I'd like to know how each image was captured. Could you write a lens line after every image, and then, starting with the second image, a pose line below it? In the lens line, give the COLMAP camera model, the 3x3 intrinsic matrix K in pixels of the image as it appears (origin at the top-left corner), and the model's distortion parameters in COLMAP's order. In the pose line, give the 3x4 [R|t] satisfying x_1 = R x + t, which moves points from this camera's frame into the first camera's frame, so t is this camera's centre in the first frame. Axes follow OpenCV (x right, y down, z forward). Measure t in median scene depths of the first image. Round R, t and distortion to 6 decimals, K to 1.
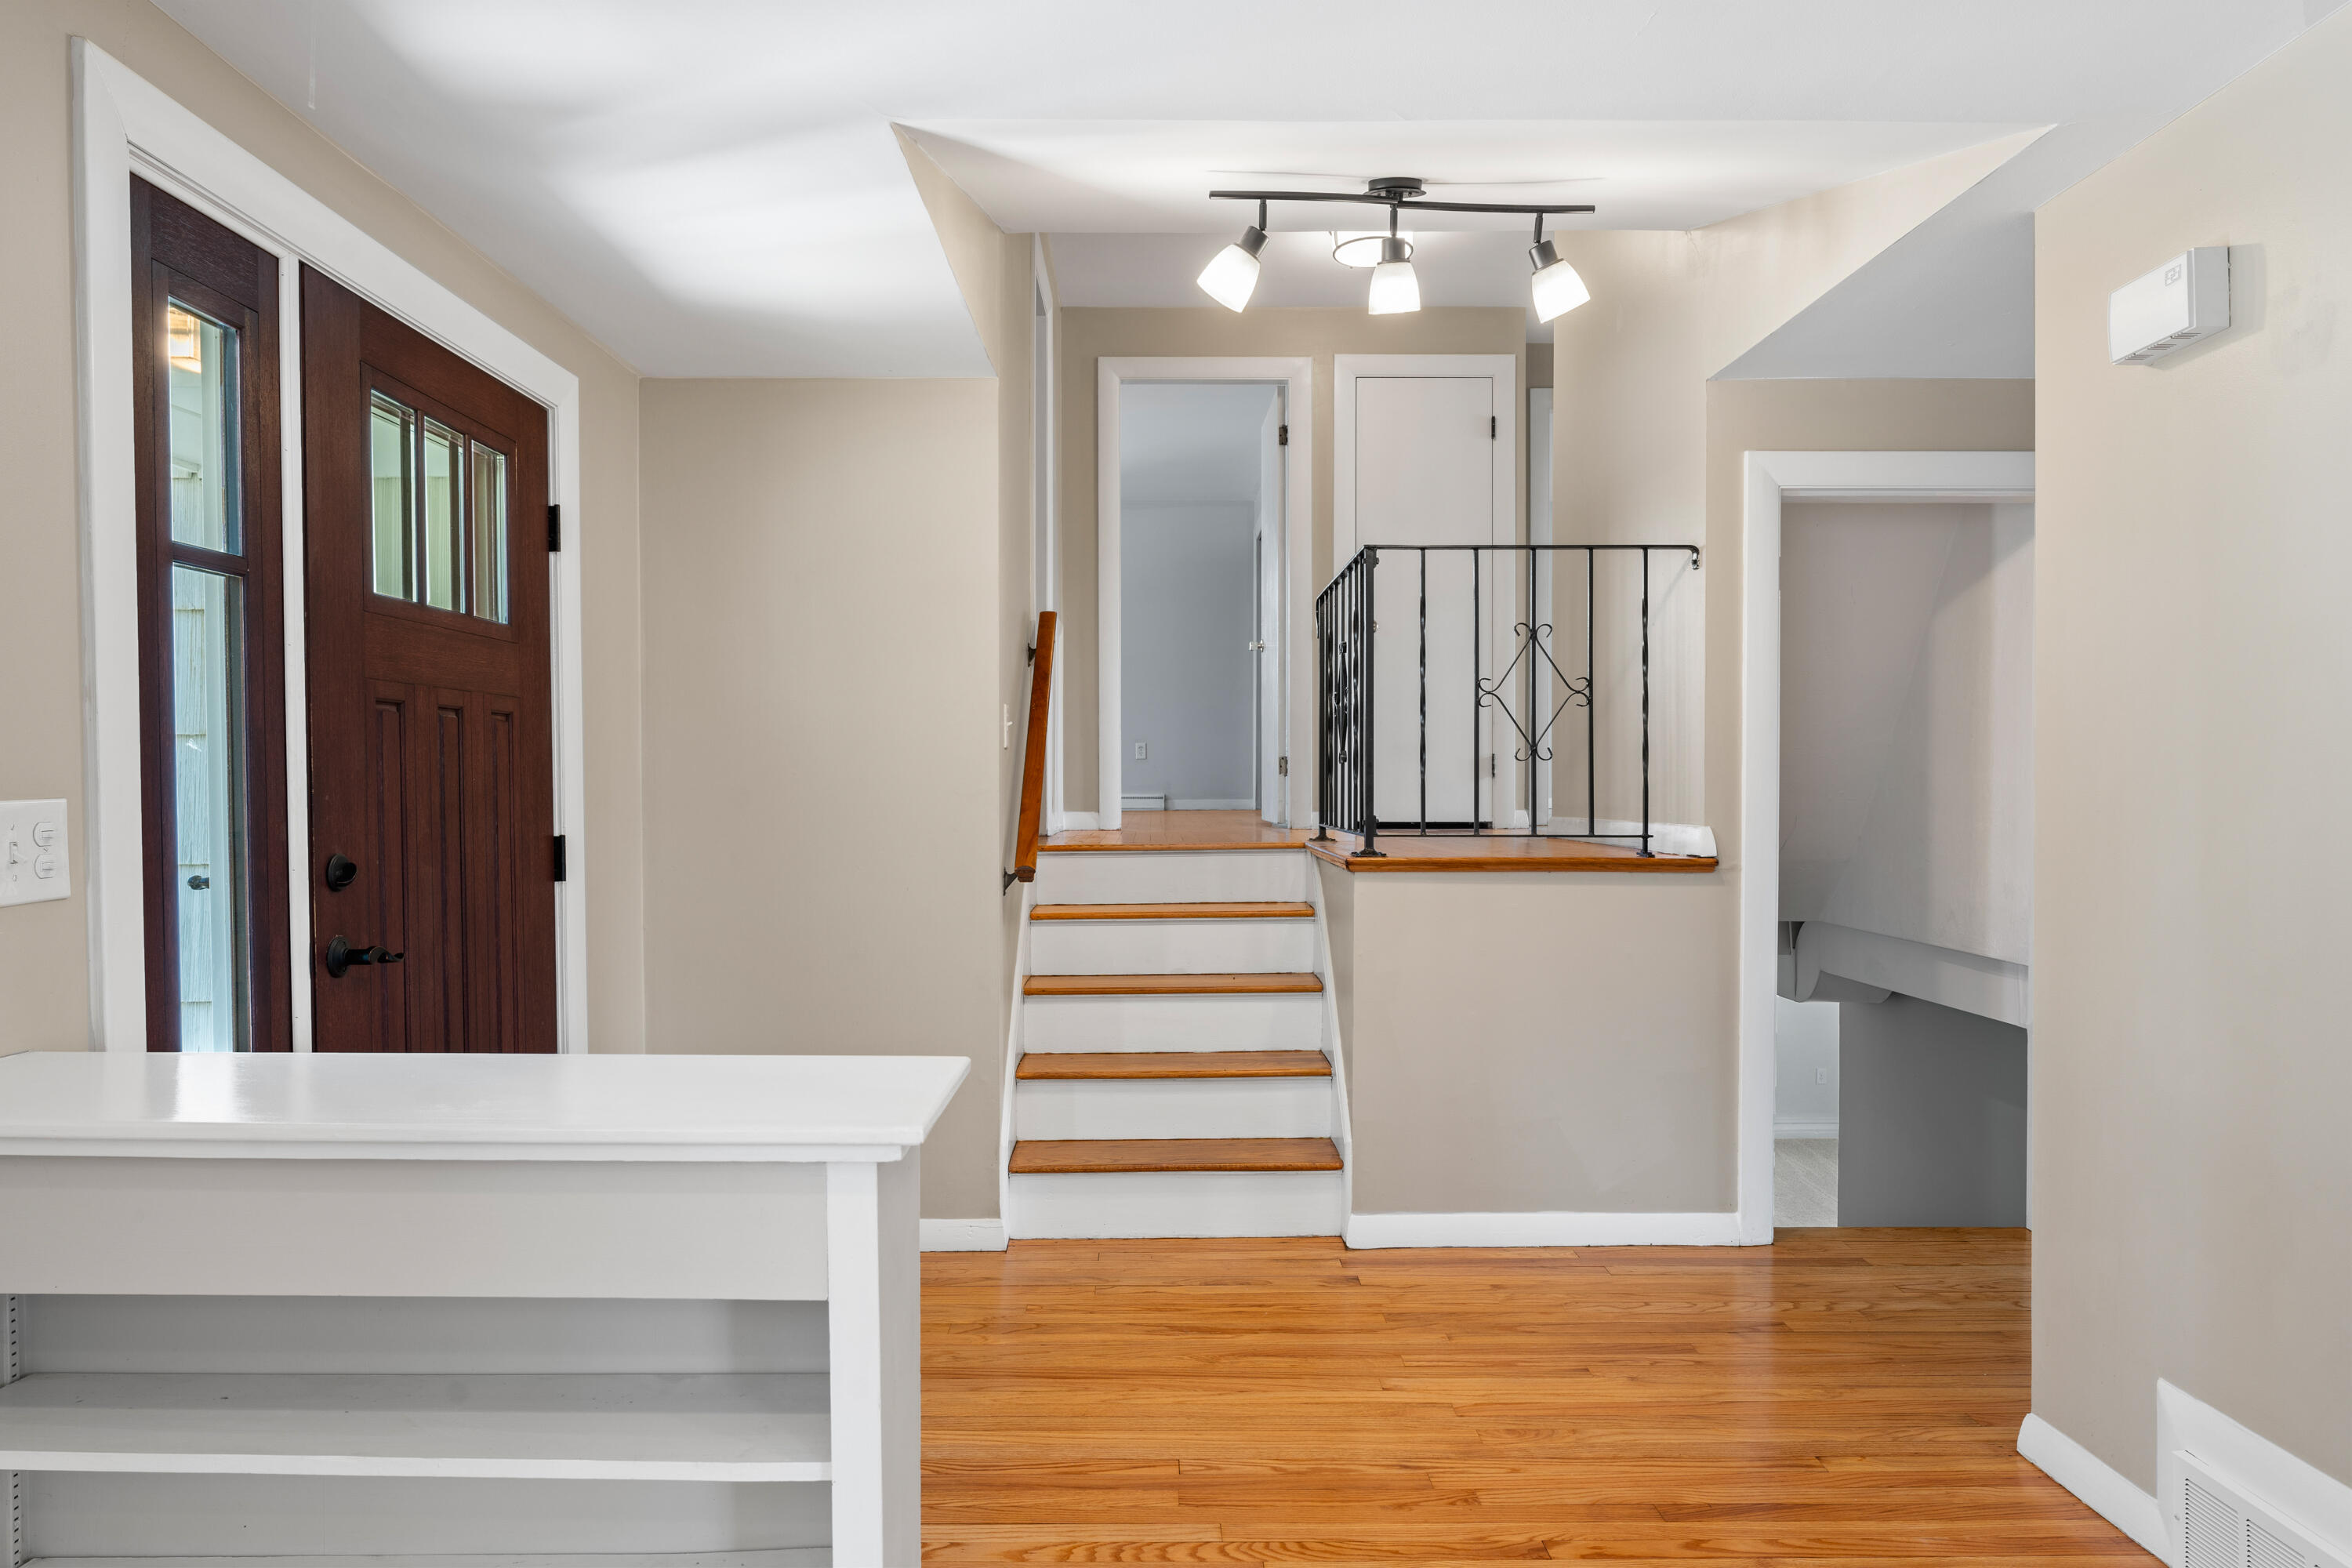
lens RADIAL K [[1443.9, 0, 1159.5], [0, 1443.9, 796.1], [0, 0, 1]] dist [0.007401, -0.001419]
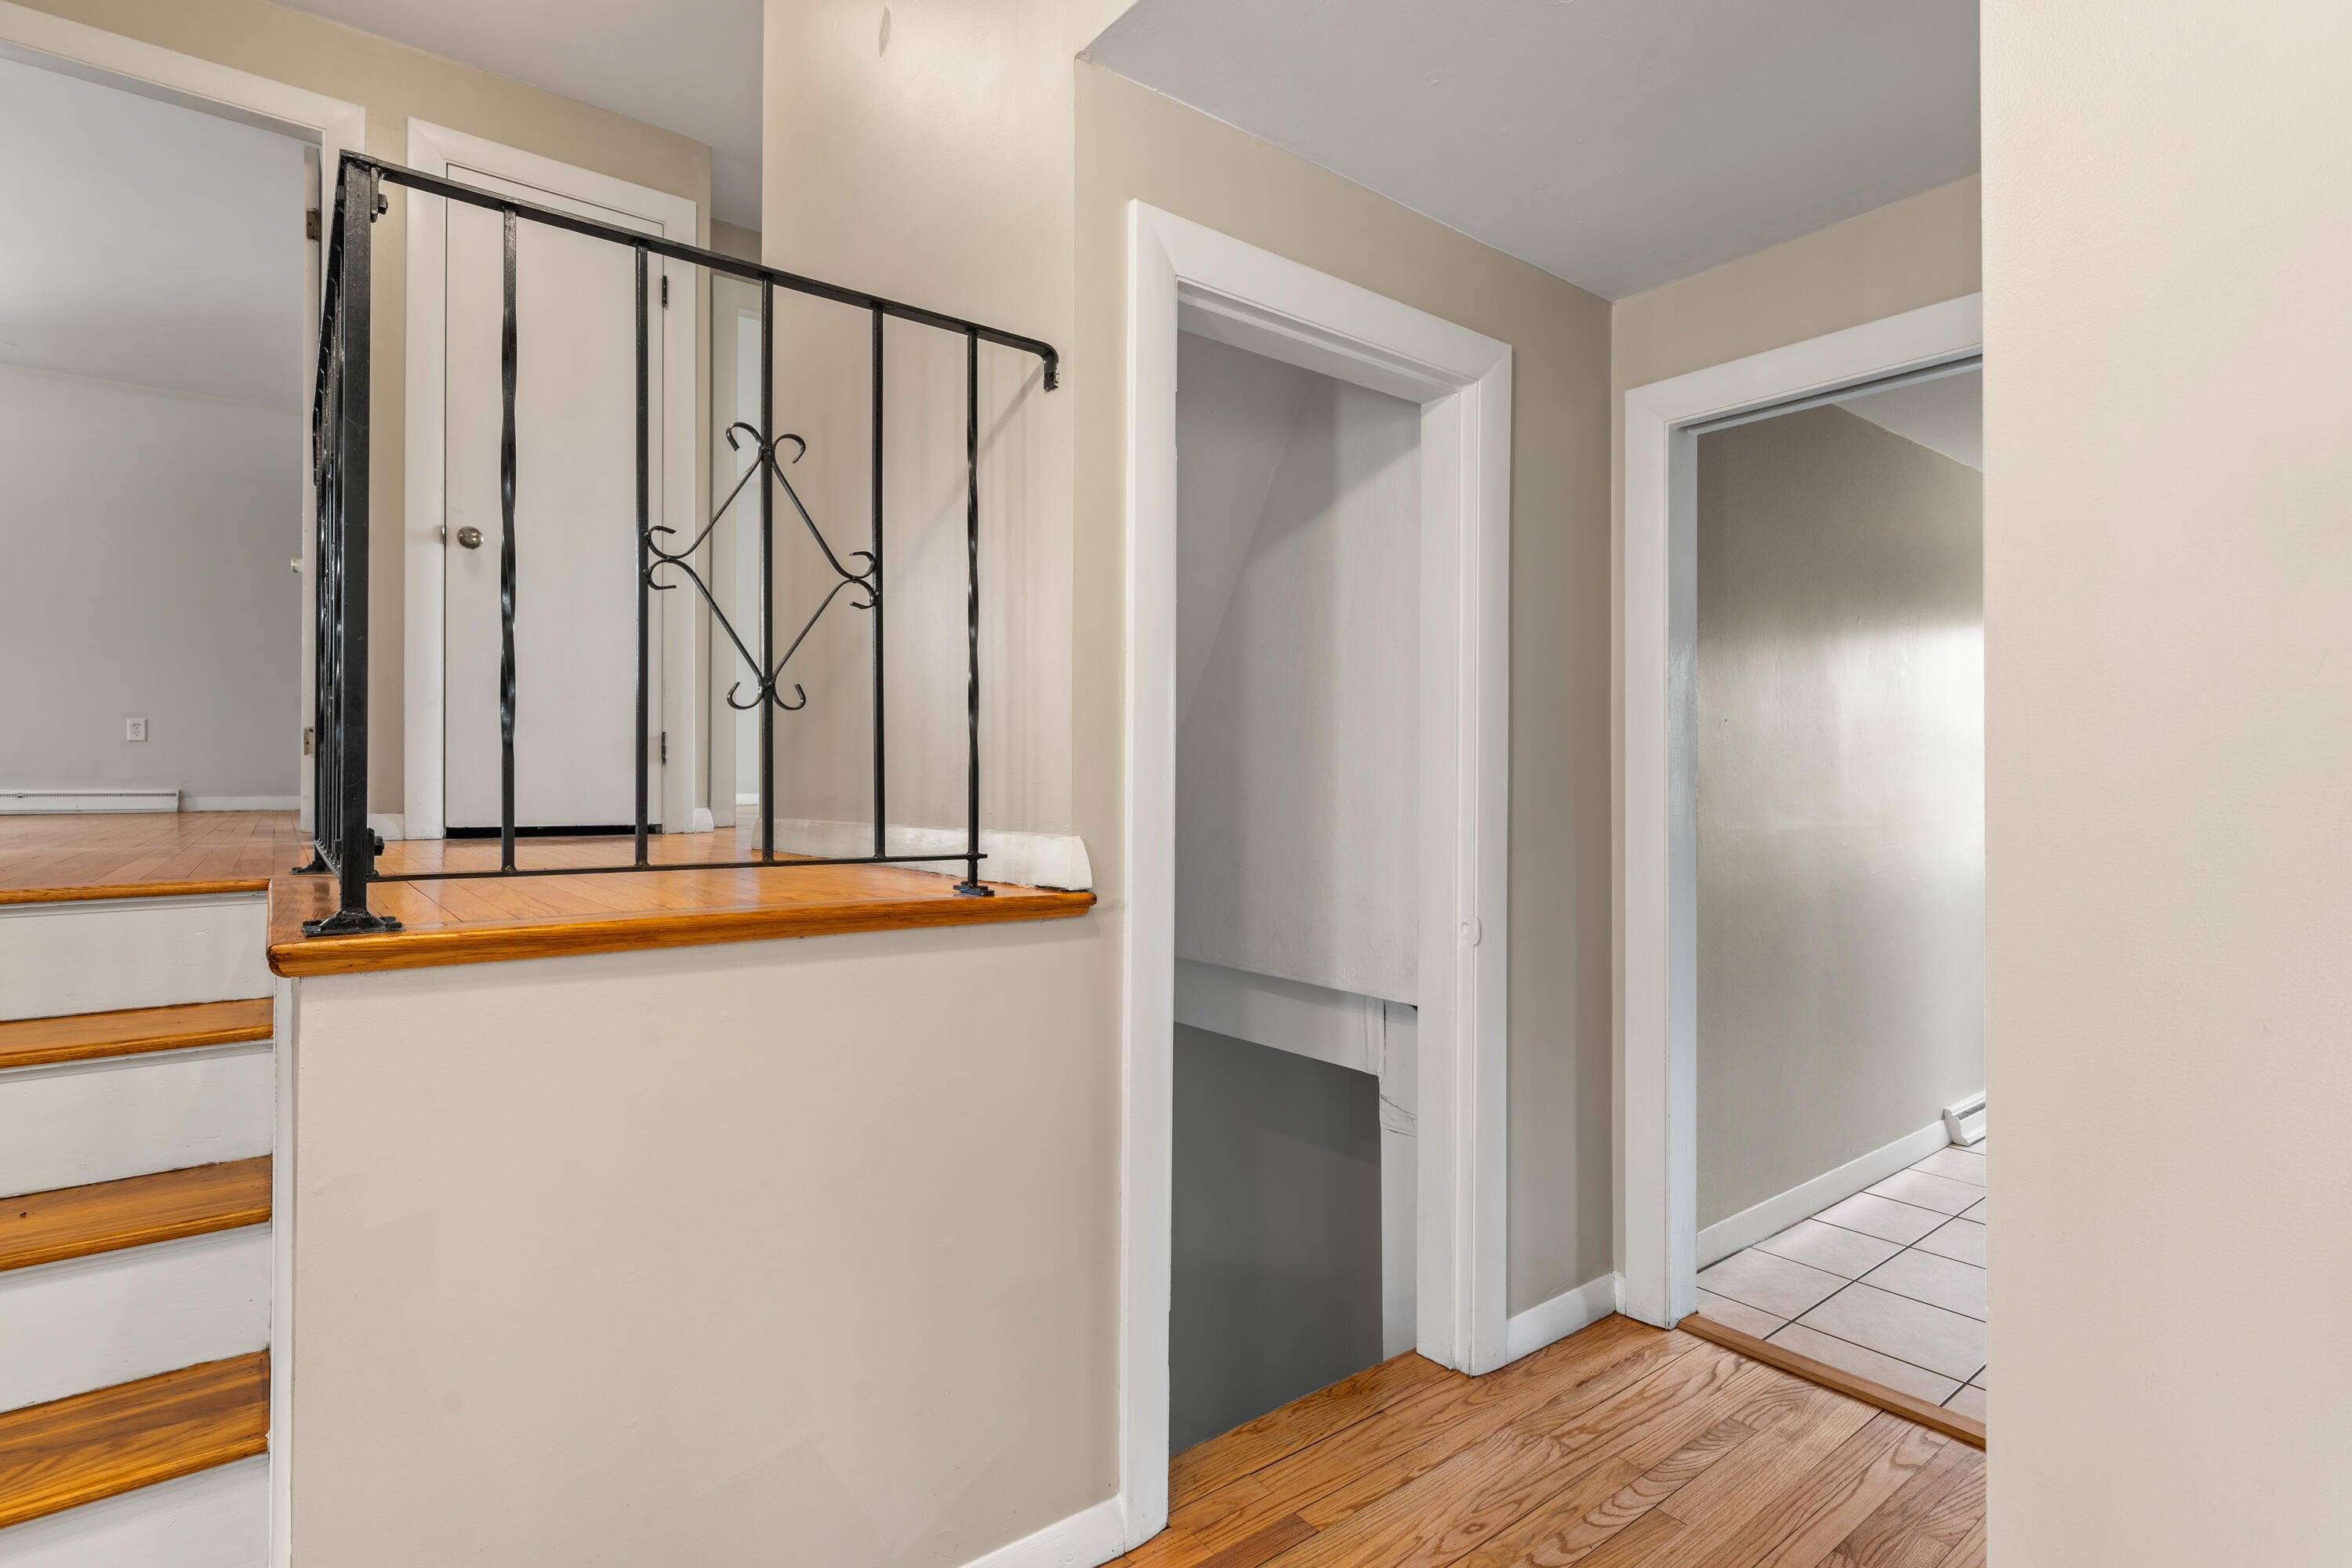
lens RADIAL K [[1150.6, 0, 1173.2], [0, 1150.6, 783.4], [0, 0, 1]] dist [-0.001683, -0.000999]
pose [[0.795610, 0.003473, 0.605800, 0.132482], [0.002593, 0.999955, -0.009139, 0.004482], [-0.605804, 0.008842, 0.795565, 0.607093]]
